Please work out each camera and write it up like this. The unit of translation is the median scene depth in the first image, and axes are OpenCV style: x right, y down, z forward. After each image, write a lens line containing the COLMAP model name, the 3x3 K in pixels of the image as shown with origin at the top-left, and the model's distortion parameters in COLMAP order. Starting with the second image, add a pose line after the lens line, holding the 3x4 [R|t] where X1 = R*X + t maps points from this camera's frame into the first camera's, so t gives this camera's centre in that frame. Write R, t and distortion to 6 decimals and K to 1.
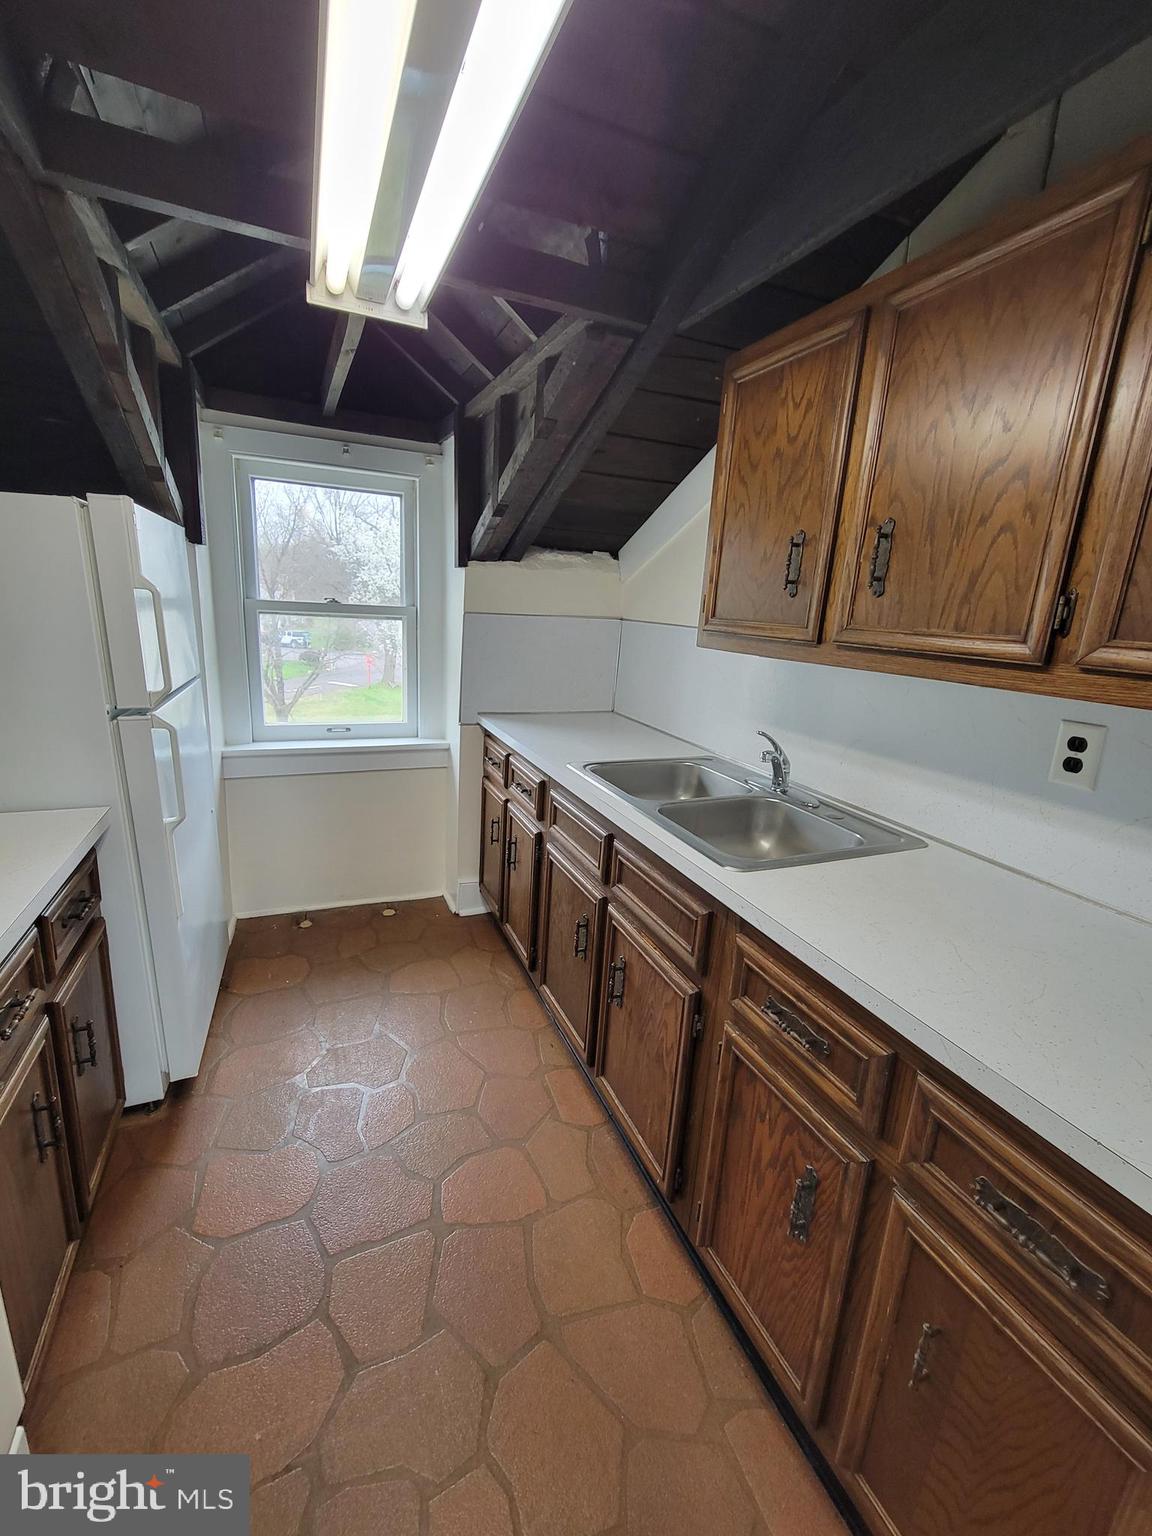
lens RADIAL K [[629.2, 0, 565.3], [0, 629.2, 759.0], [0, 0, 1]] dist [0.004119, -0.006219]
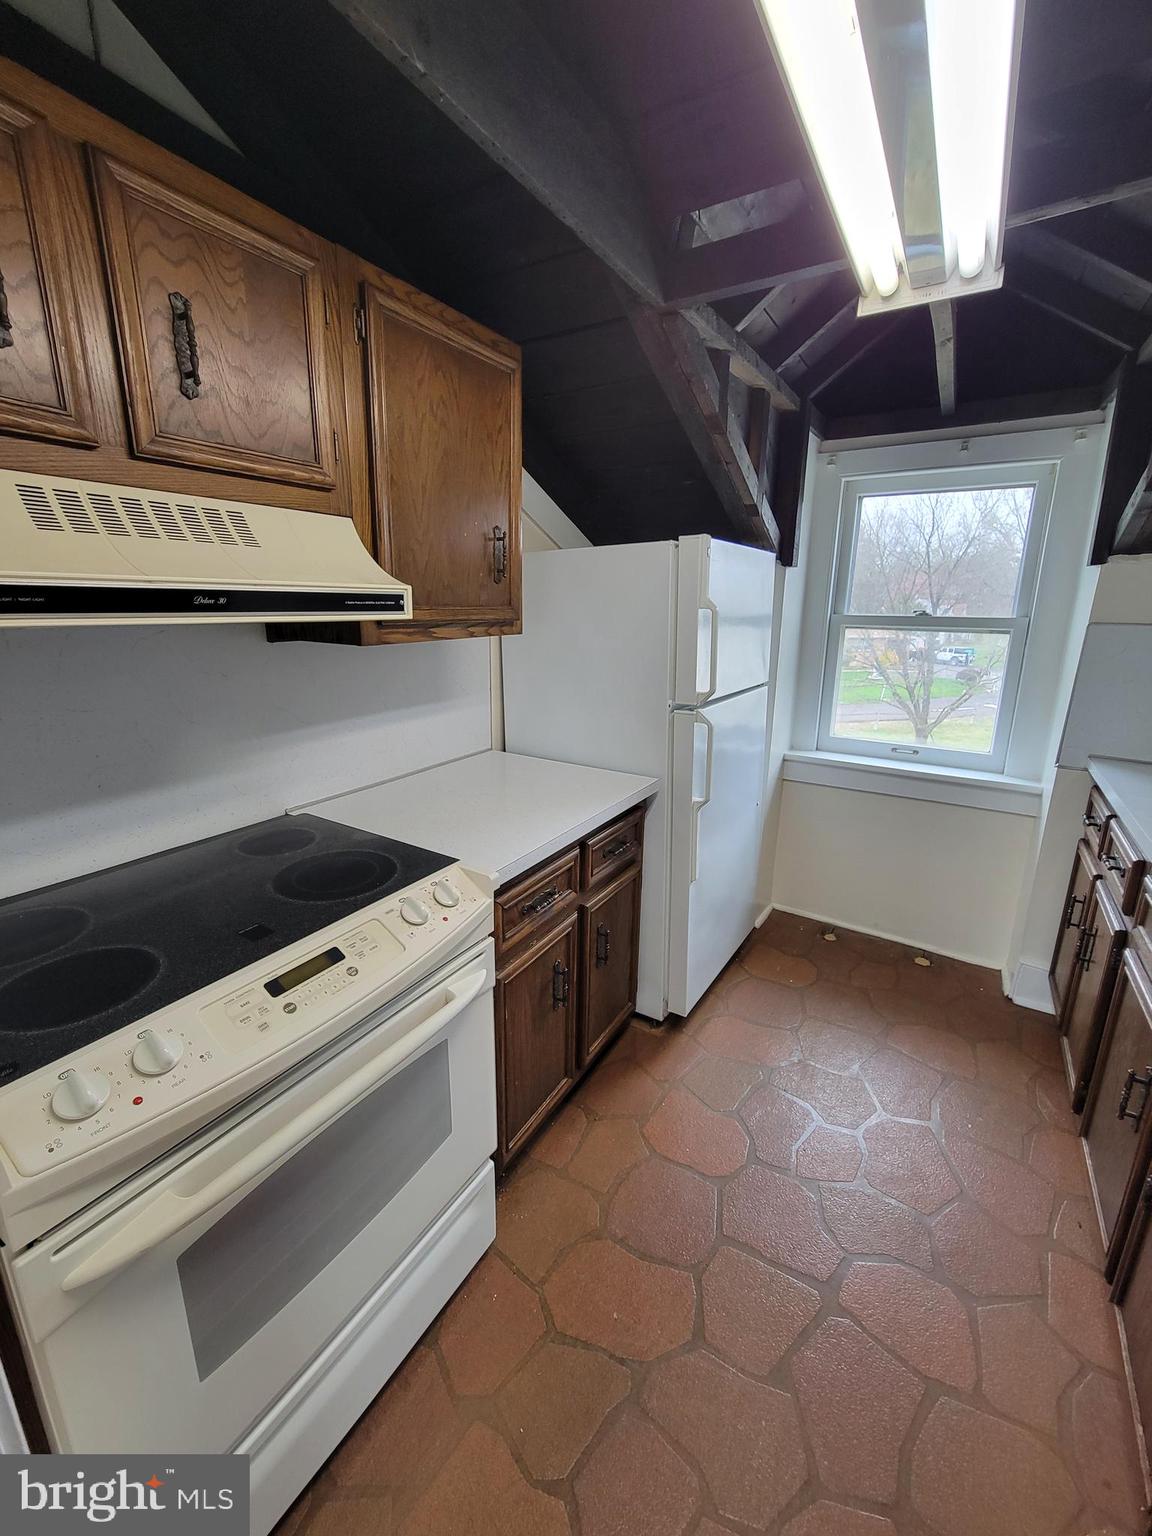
lens RADIAL K [[629.2, 0, 572.5], [0, 629.2, 761.9], [0, 0, 1]] dist [0.004119, -0.006219]
pose [[0.569937, 0.155889, -0.806765, 0.158307], [-0.172265, 0.982688, 0.068186, -0.012247], [0.803428, 0.100116, 0.586924, 0.074461]]
